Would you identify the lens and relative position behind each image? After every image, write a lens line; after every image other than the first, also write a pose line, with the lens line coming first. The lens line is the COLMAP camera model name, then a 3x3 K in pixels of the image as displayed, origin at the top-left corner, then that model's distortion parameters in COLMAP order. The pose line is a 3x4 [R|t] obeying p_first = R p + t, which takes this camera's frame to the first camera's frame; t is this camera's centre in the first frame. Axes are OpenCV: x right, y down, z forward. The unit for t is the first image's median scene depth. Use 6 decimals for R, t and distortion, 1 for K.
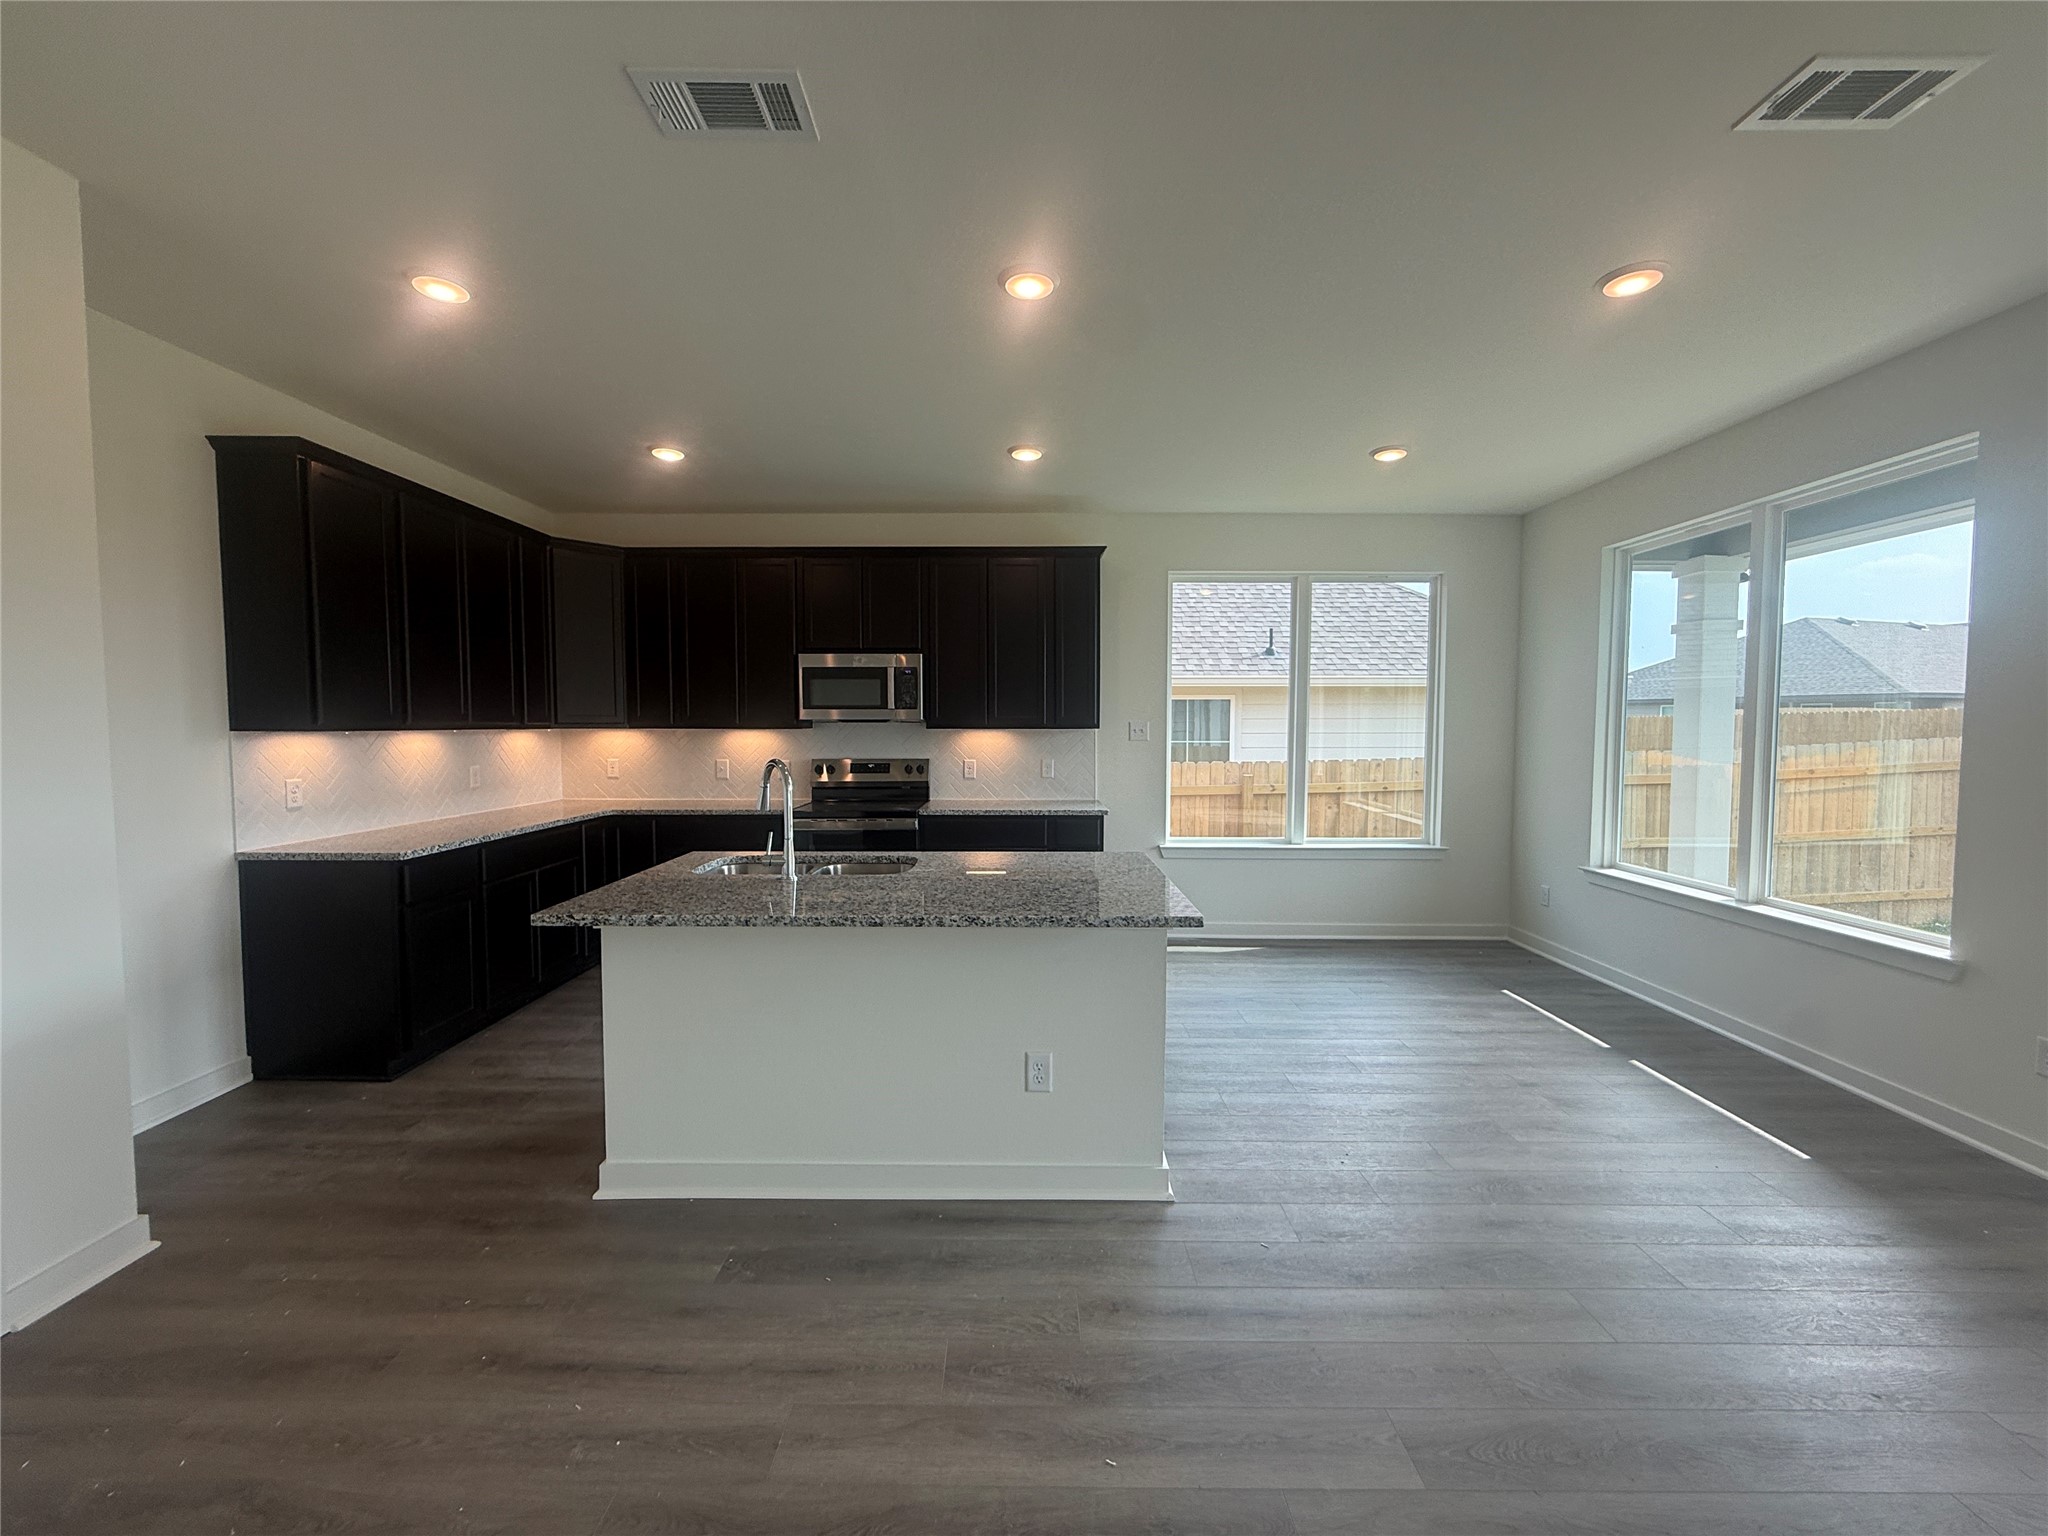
lens RADIAL K [[815.8, 0, 1021.8], [0, 815.8, 765.8], [0, 0, 1]] dist [0.001654, 0.000104]
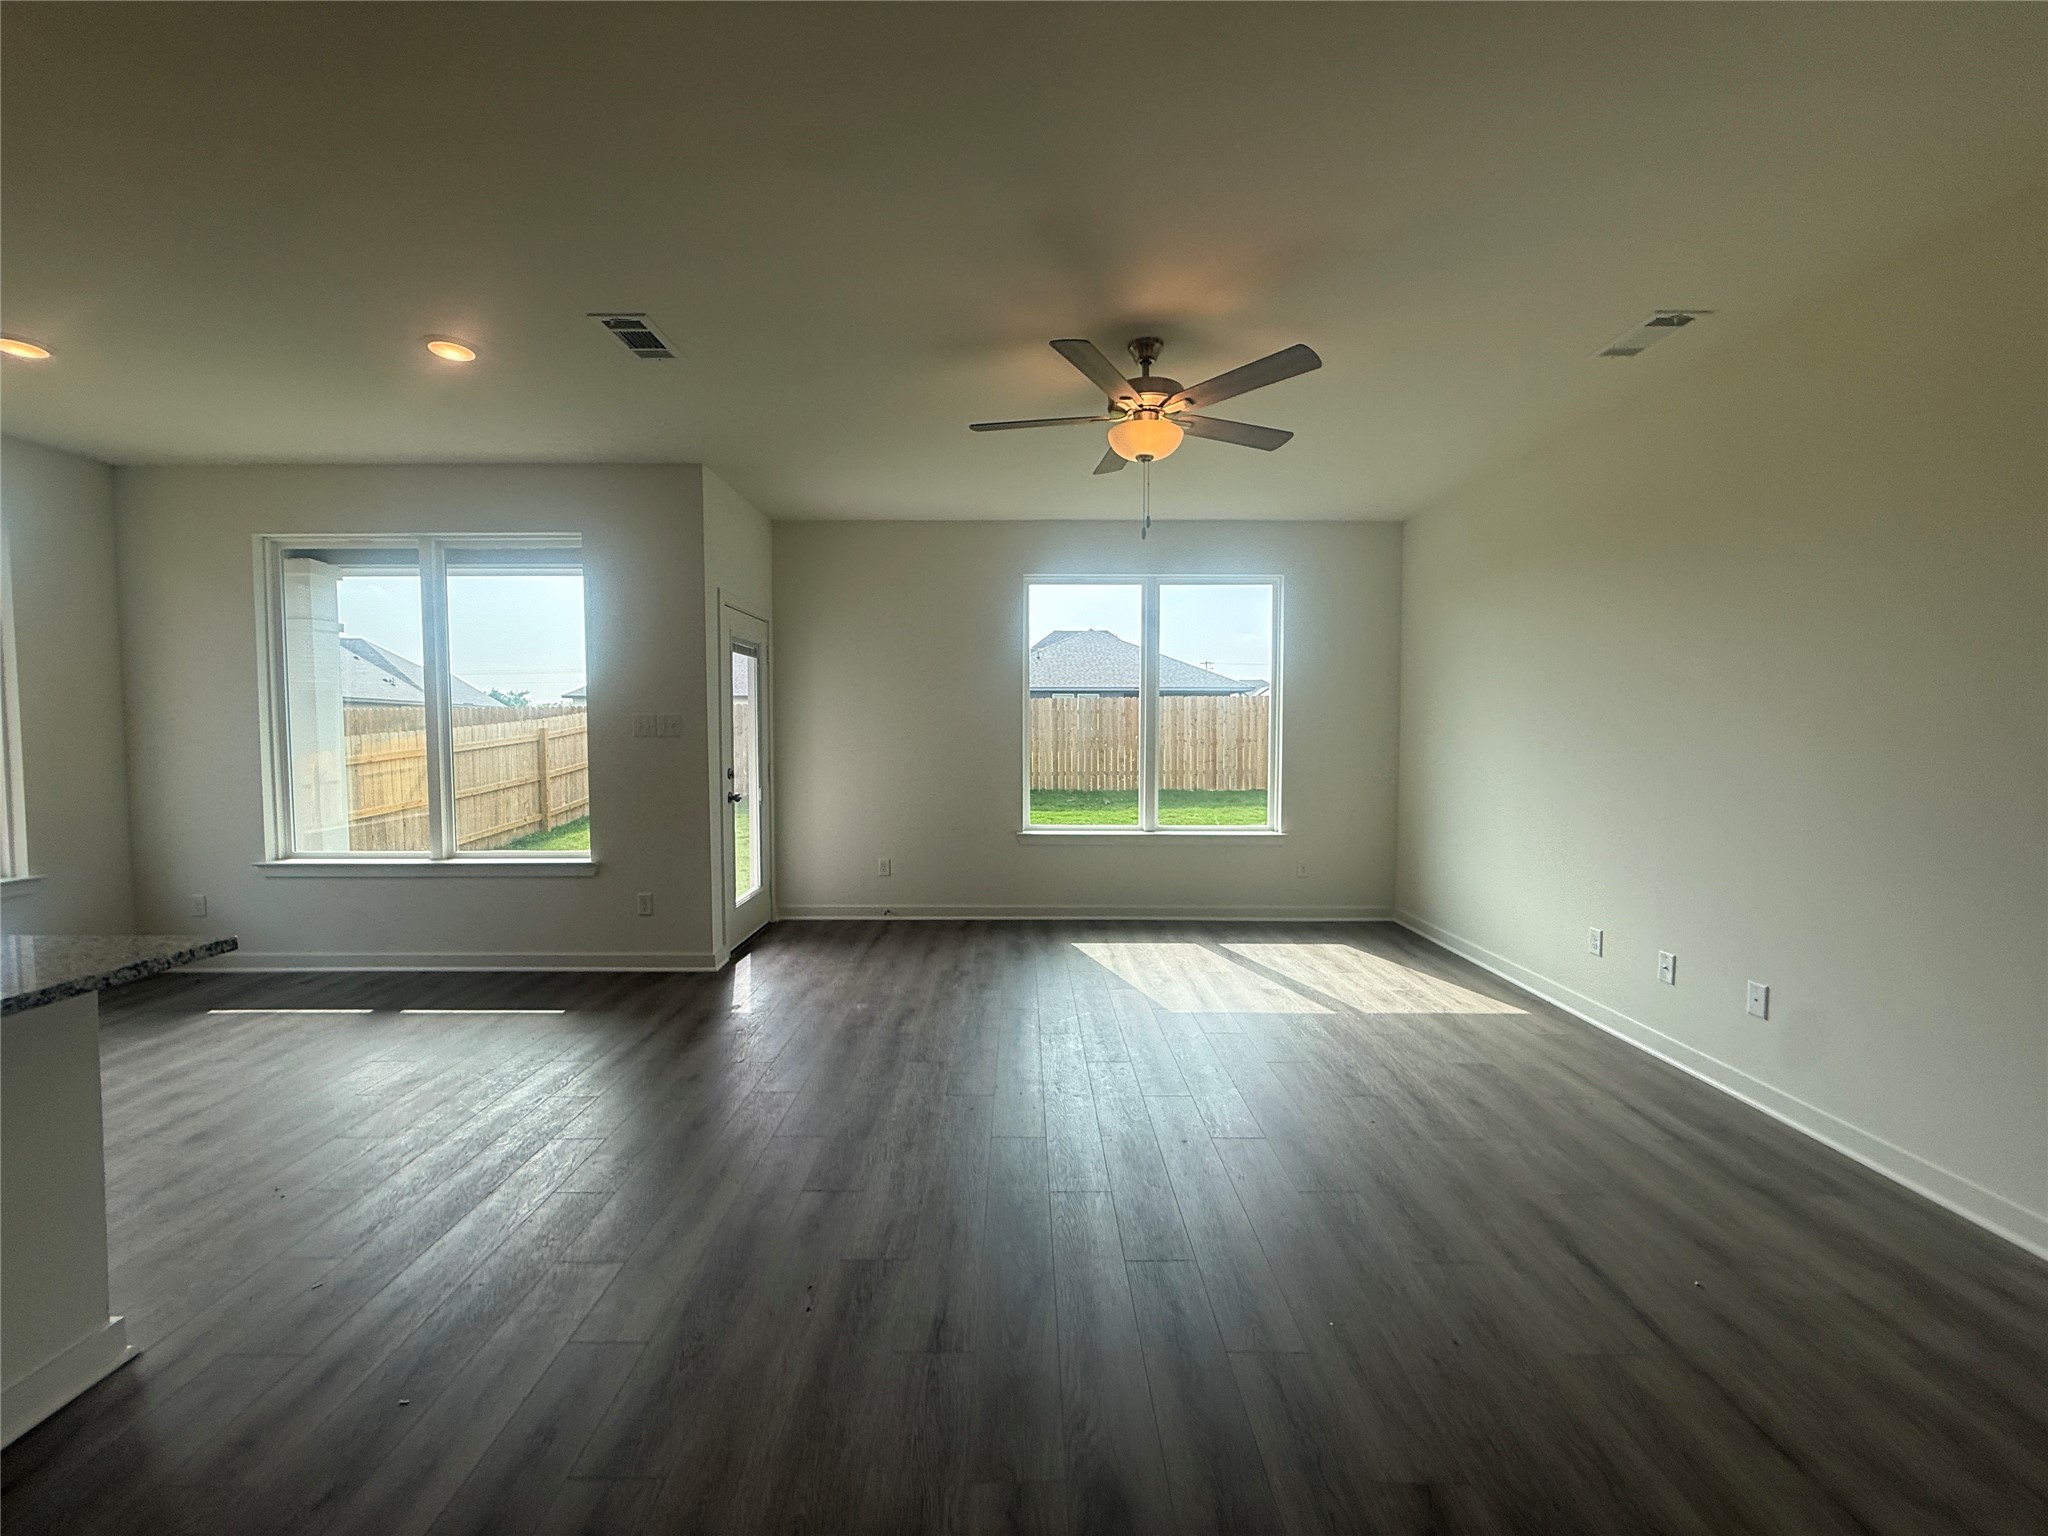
lens RADIAL K [[815.8, 0, 1014.8], [0, 815.8, 767.8], [0, 0, 1]] dist [0.001654, 0.000104]
pose [[0.001826, -0.054311, 0.998522, -0.301867], [0.050313, 0.997264, 0.054151, 0.005445], [-0.998732, 0.050140, 0.004554, 0.109001]]
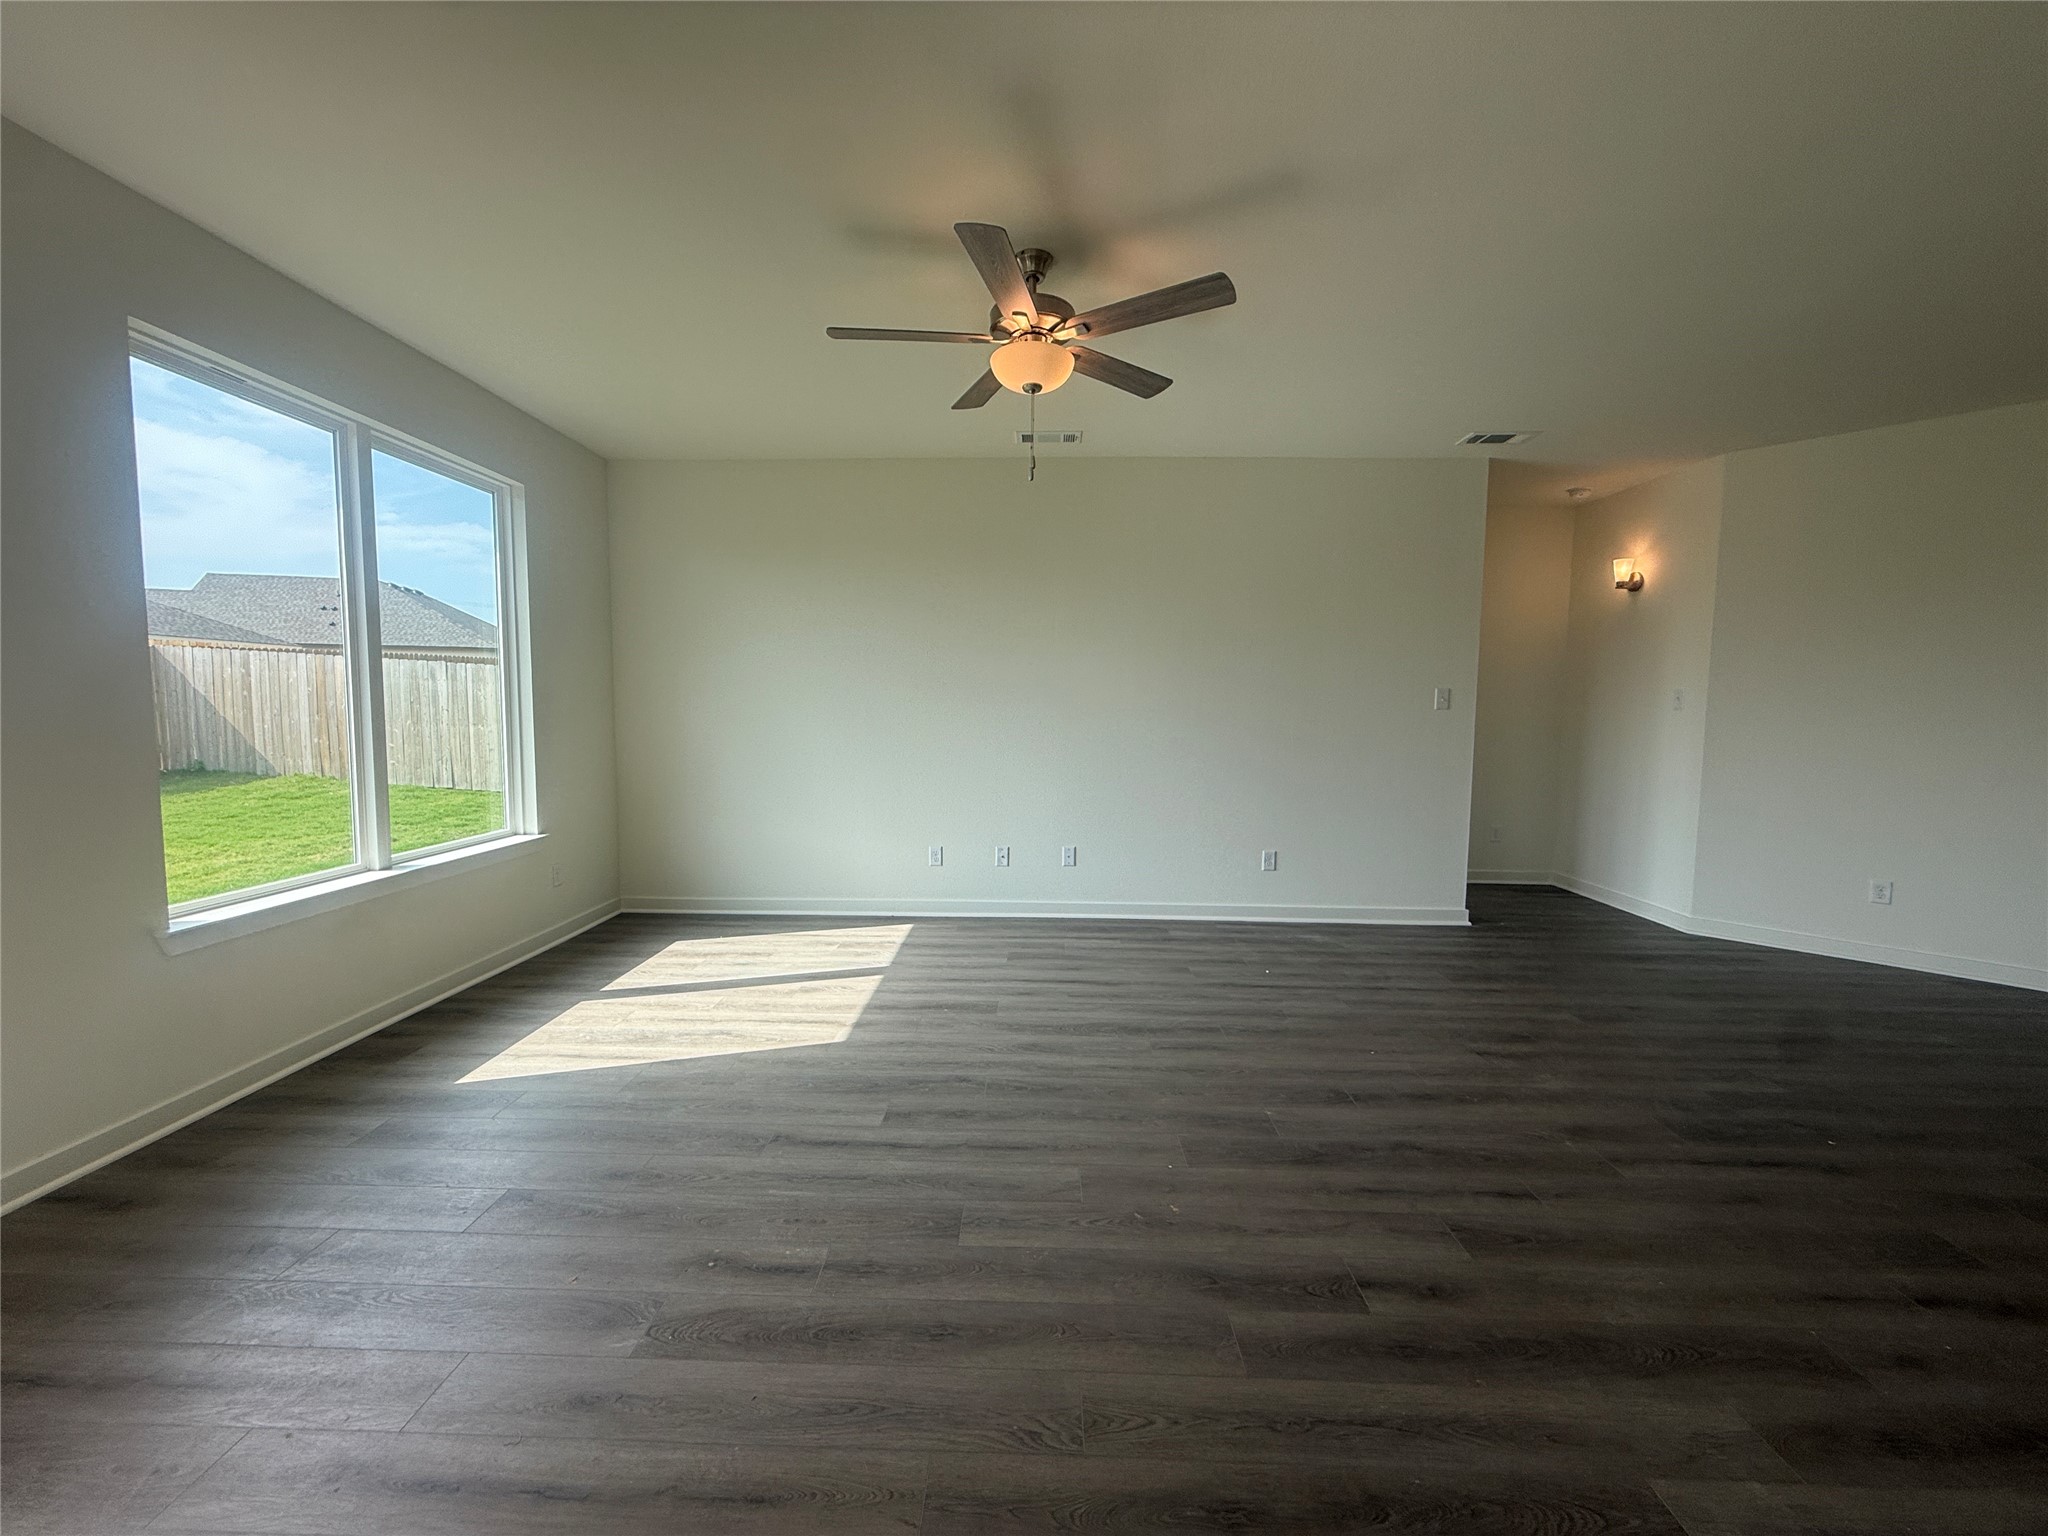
lens RADIAL K [[815.8, 0, 1026.5], [0, 815.8, 766.9], [0, 0, 1]] dist [0.001654, 0.000104]
pose [[-0.999754, -0.013254, 0.017786, 0.435437], [-0.010892, 0.991861, 0.126856, -0.010190], [-0.019322, 0.126631, -0.991762, 0.672719]]
